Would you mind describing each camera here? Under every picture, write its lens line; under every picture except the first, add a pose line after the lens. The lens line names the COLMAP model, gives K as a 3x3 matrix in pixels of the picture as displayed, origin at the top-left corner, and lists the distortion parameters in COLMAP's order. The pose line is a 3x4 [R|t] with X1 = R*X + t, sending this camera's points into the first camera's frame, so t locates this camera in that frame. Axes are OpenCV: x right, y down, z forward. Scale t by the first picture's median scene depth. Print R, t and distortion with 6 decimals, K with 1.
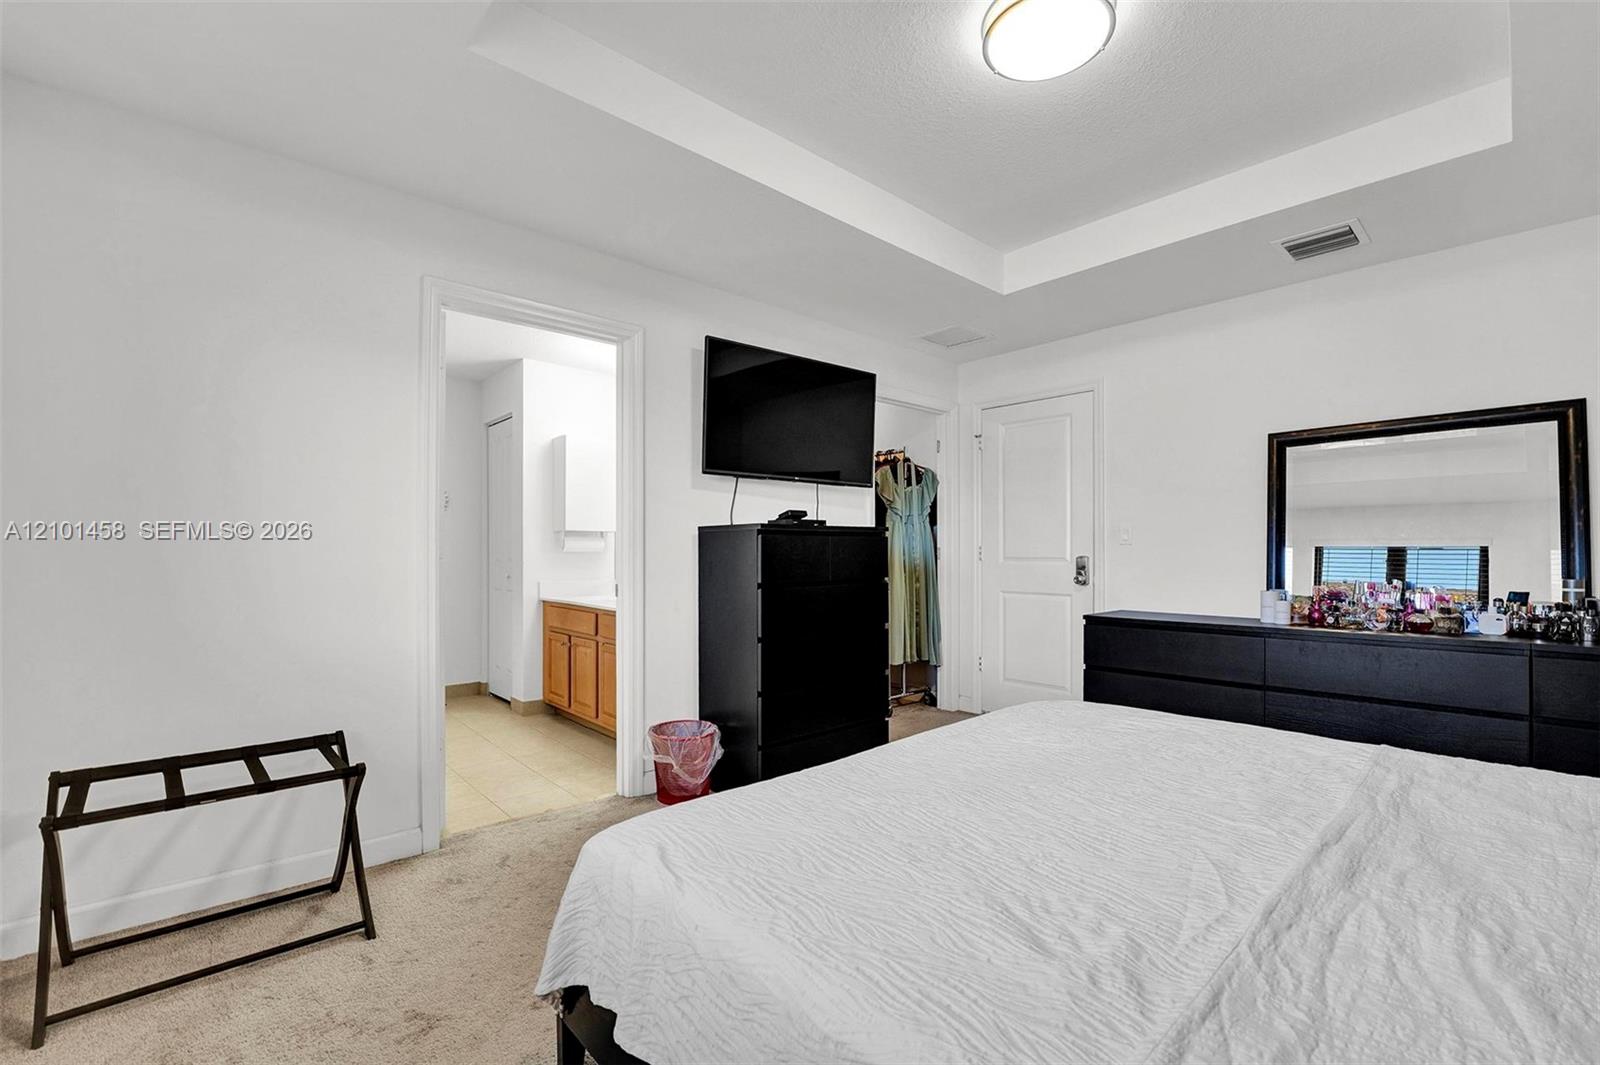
lens RADIAL K [[674.4, 0, 796.9], [0, 674.4, 553.7], [0, 0, 1]] dist [-0.021576, 0.000005]
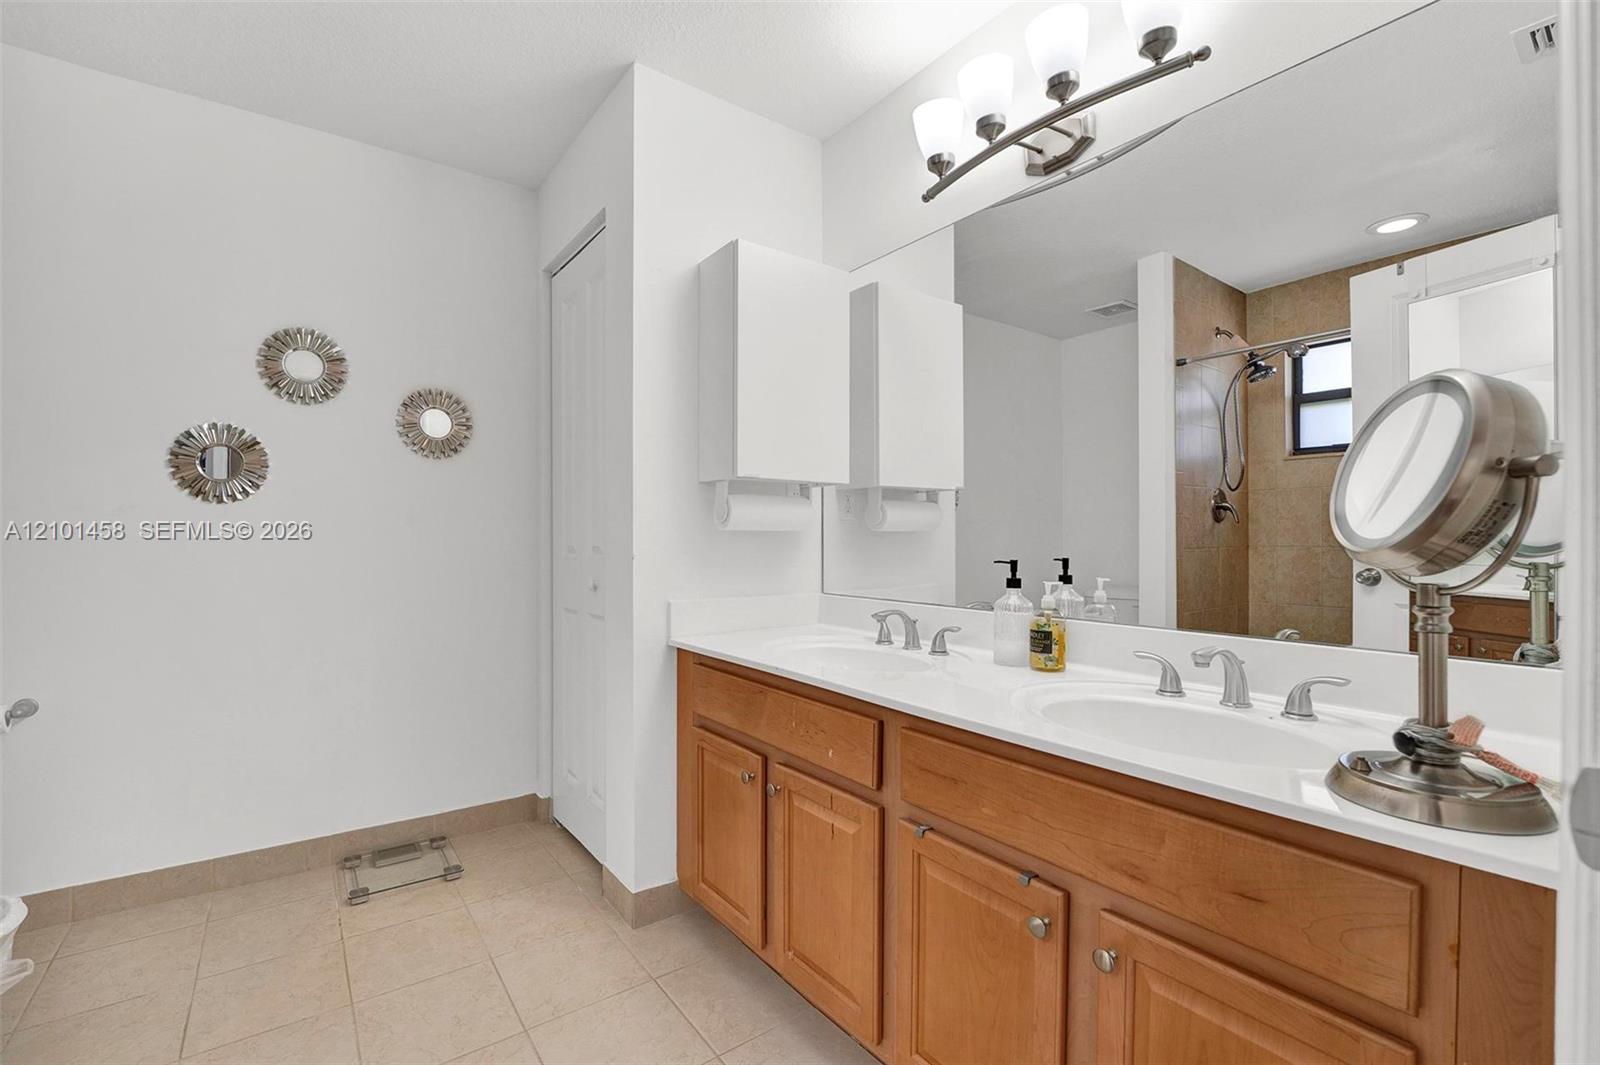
lens RADIAL K [[674.4, 0, 796.9], [0, 674.4, 553.7], [0, 0, 1]] dist [-0.021576, 0.000005]
pose [[0.996575, 0.008027, -0.082303, -0.271176], [-0.006684, 0.999840, 0.016578, 0.004289], [0.082422, -0.015971, 0.996469, 0.590319]]
